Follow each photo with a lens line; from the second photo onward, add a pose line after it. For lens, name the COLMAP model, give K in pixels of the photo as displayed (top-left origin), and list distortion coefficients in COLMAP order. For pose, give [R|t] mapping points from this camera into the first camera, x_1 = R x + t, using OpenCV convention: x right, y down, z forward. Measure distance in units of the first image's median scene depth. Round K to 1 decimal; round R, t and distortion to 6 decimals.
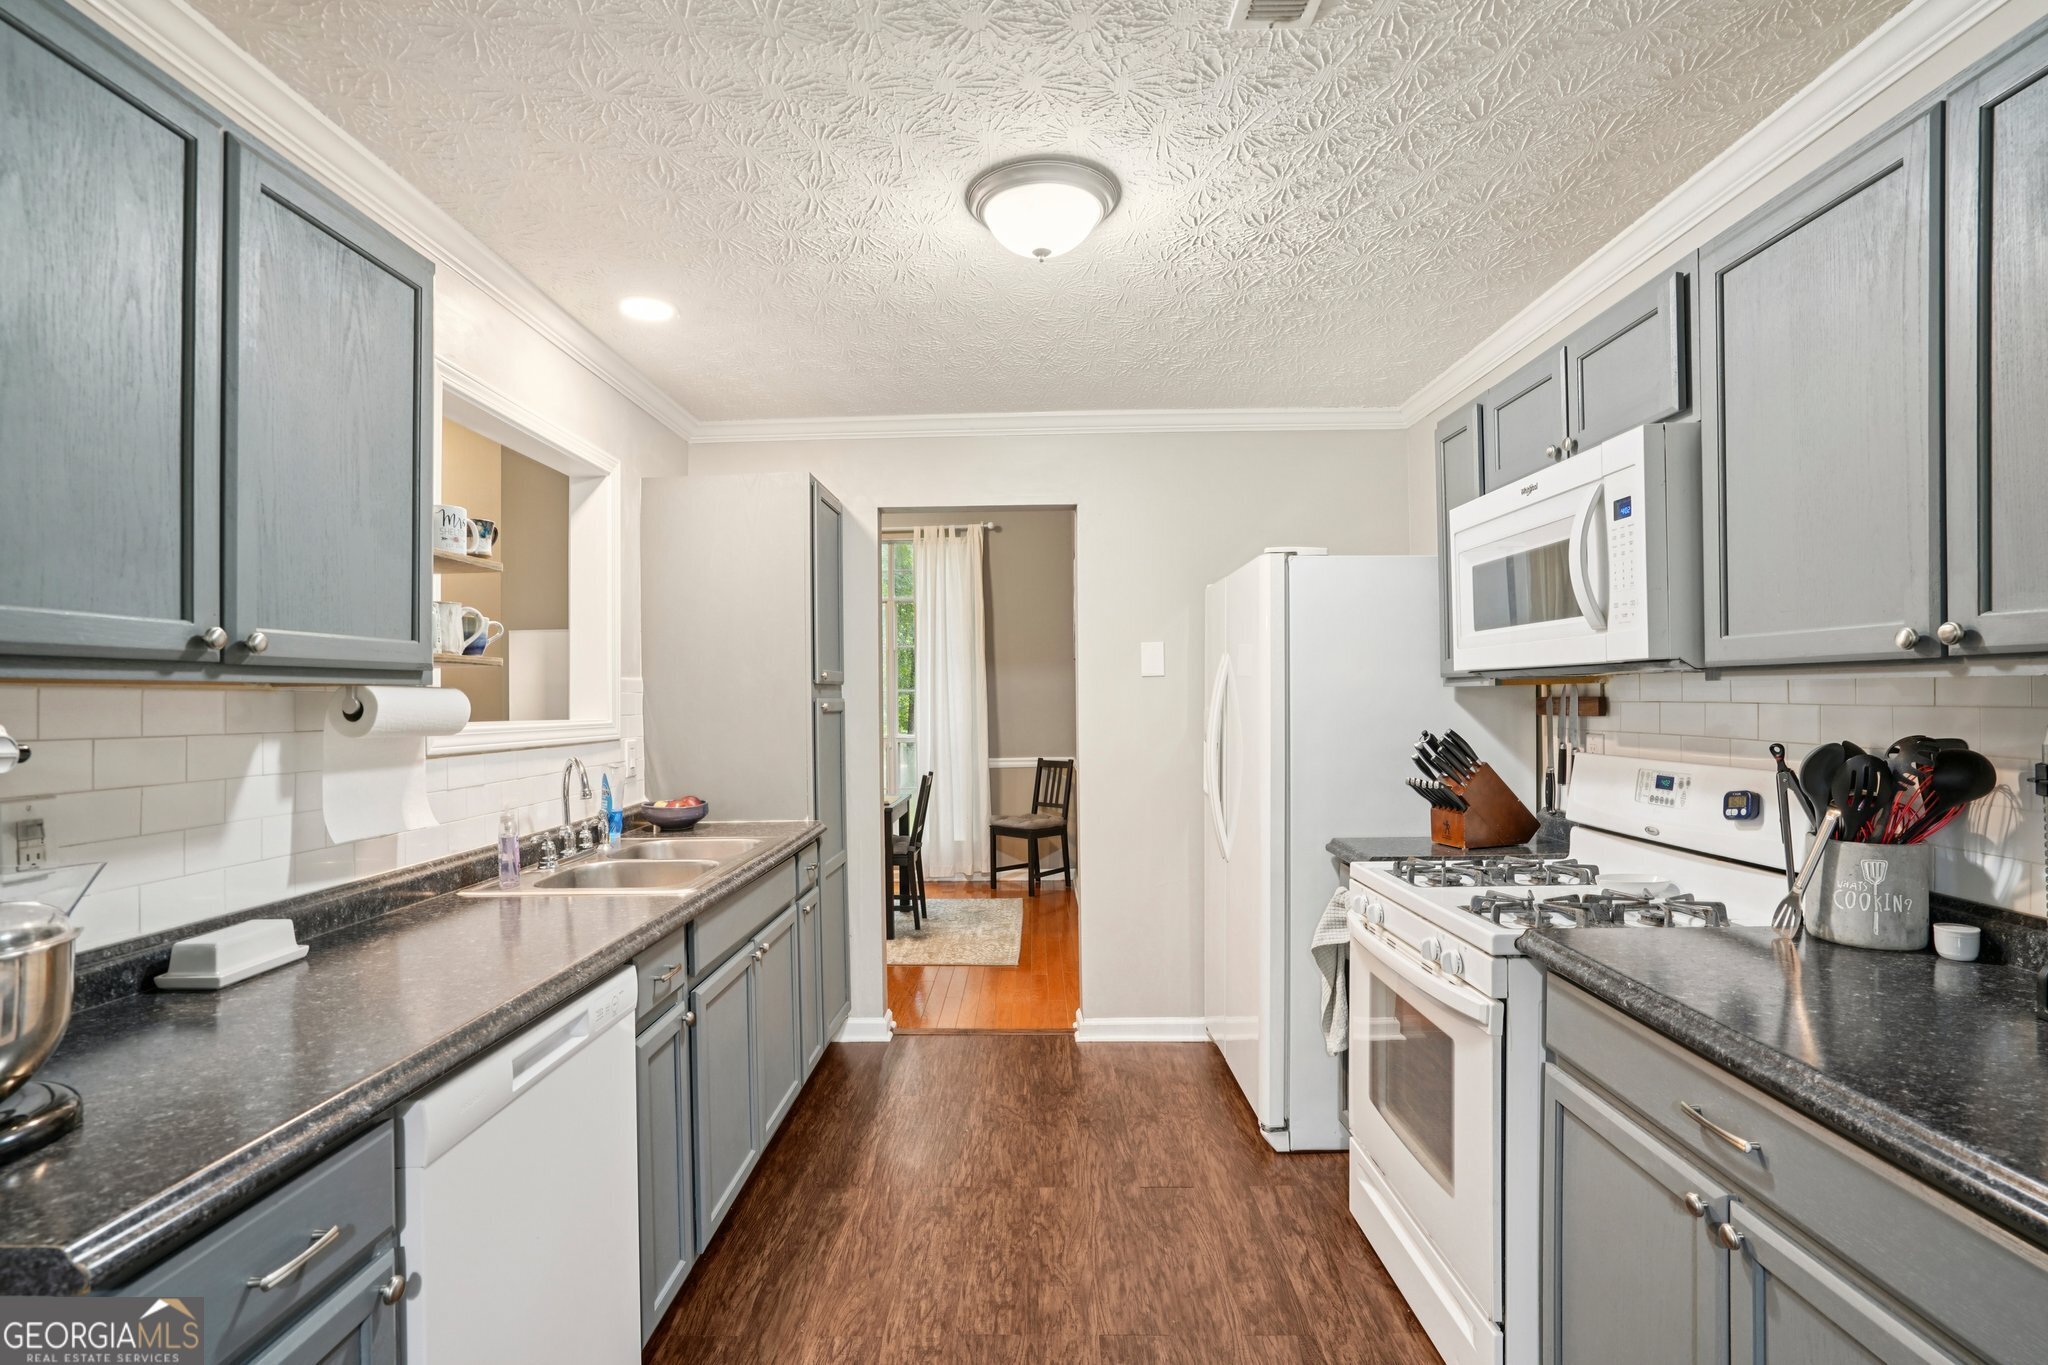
lens RADIAL K [[942.2, 0, 1032.8], [0, 942.2, 681.7], [0, 0, 1]] dist [-0.055223, 0.019918]
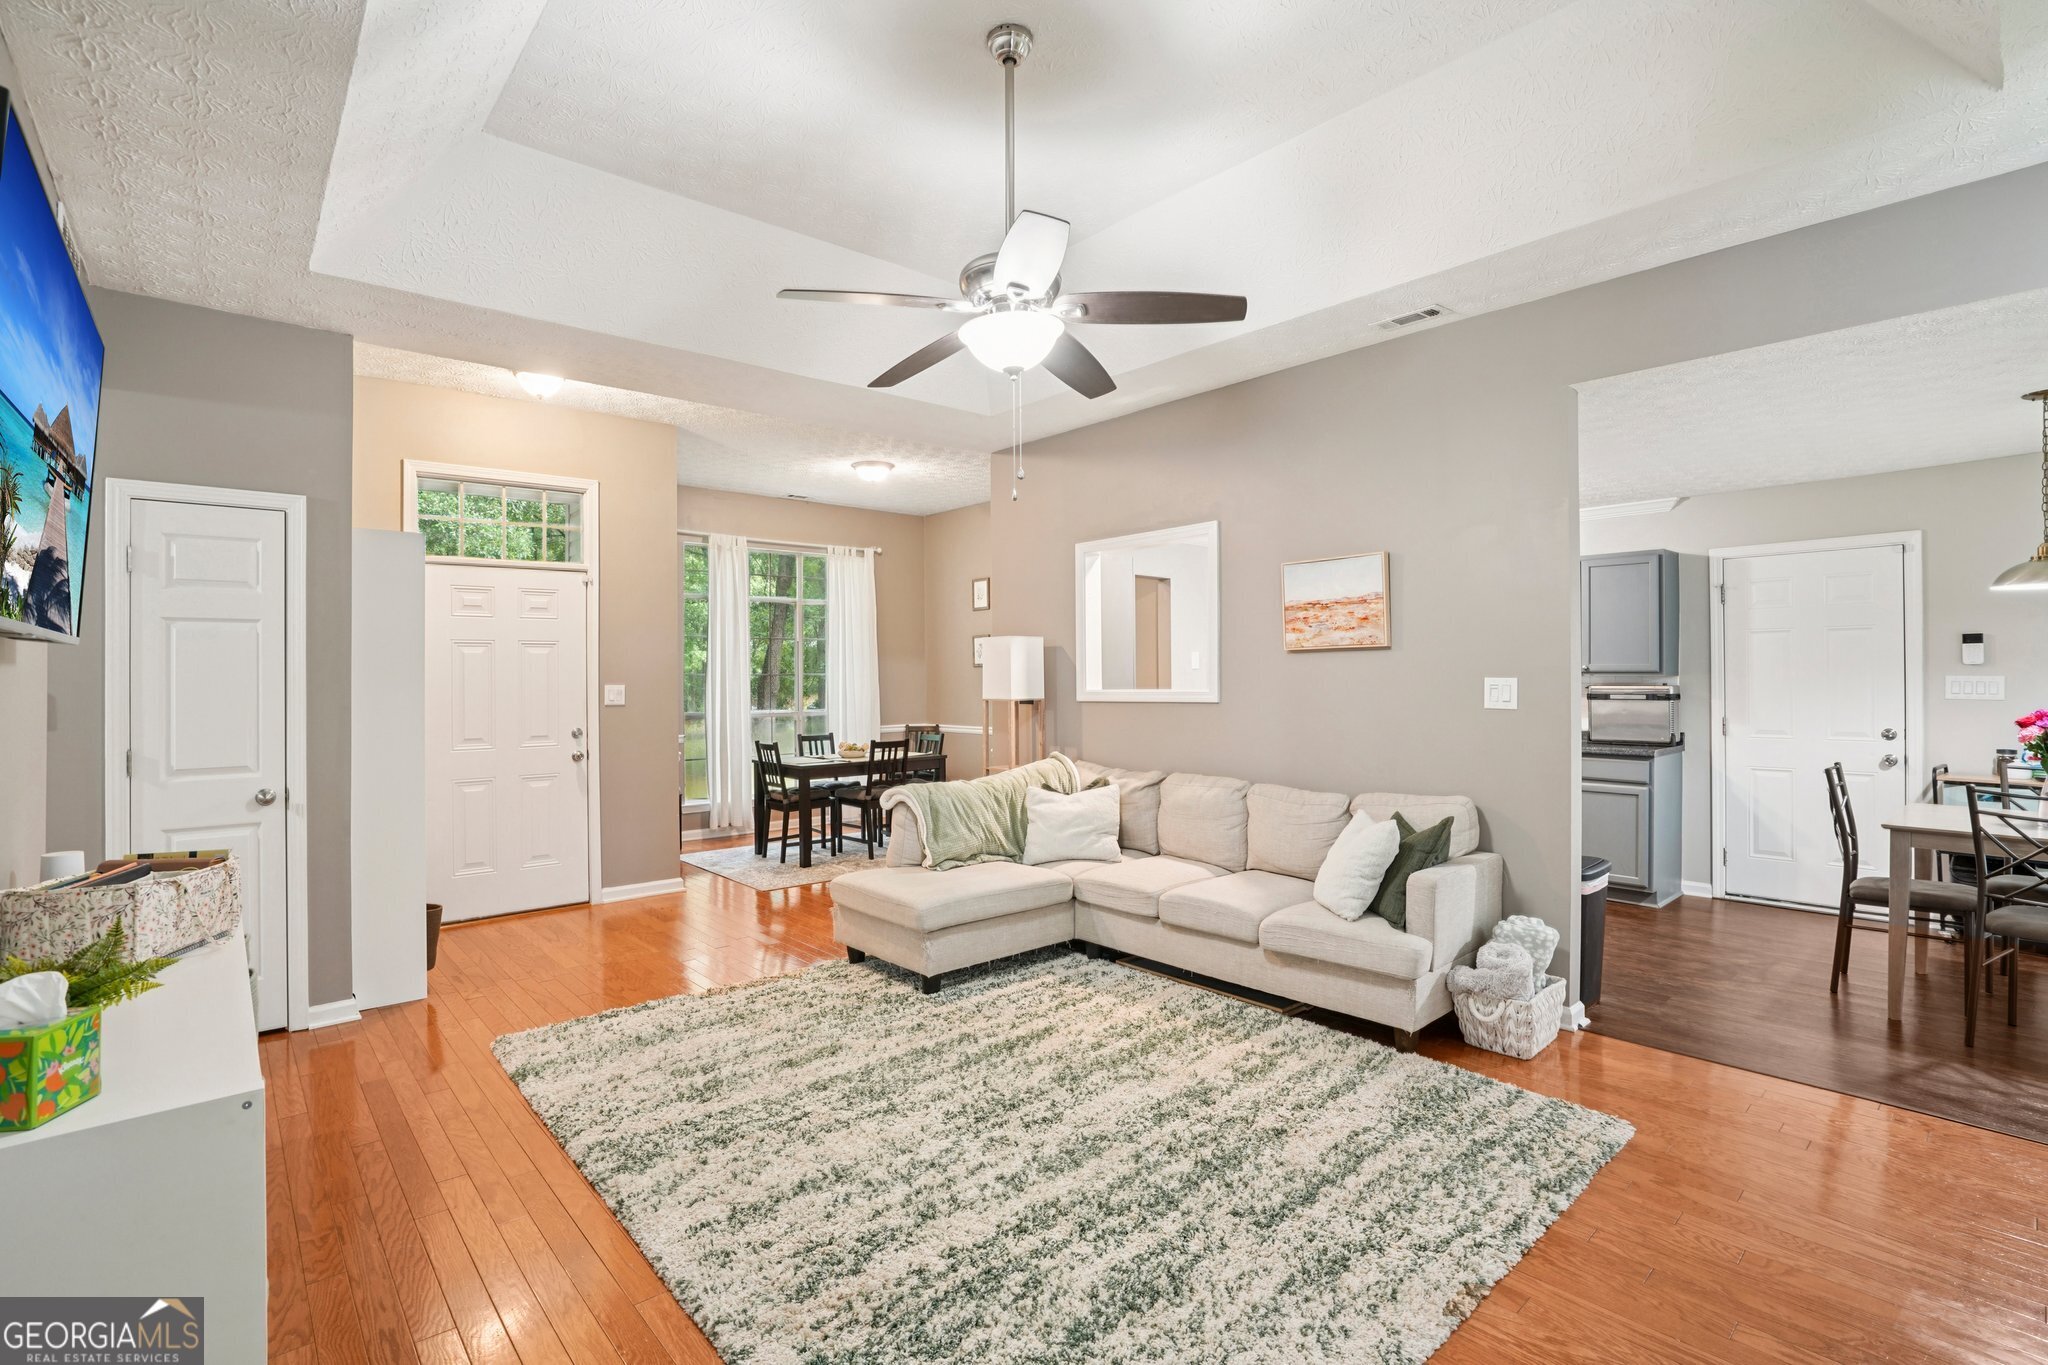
lens RADIAL K [[942.2, 0, 1015.0], [0, 942.2, 678.5], [0, 0, 1]] dist [-0.055223, 0.019918]
pose [[0.743538, 0.008657, 0.668638, -2.723665], [-0.015861, 0.999863, 0.004692, 0.018197], [-0.668506, -0.014094, 0.743573, -0.398956]]
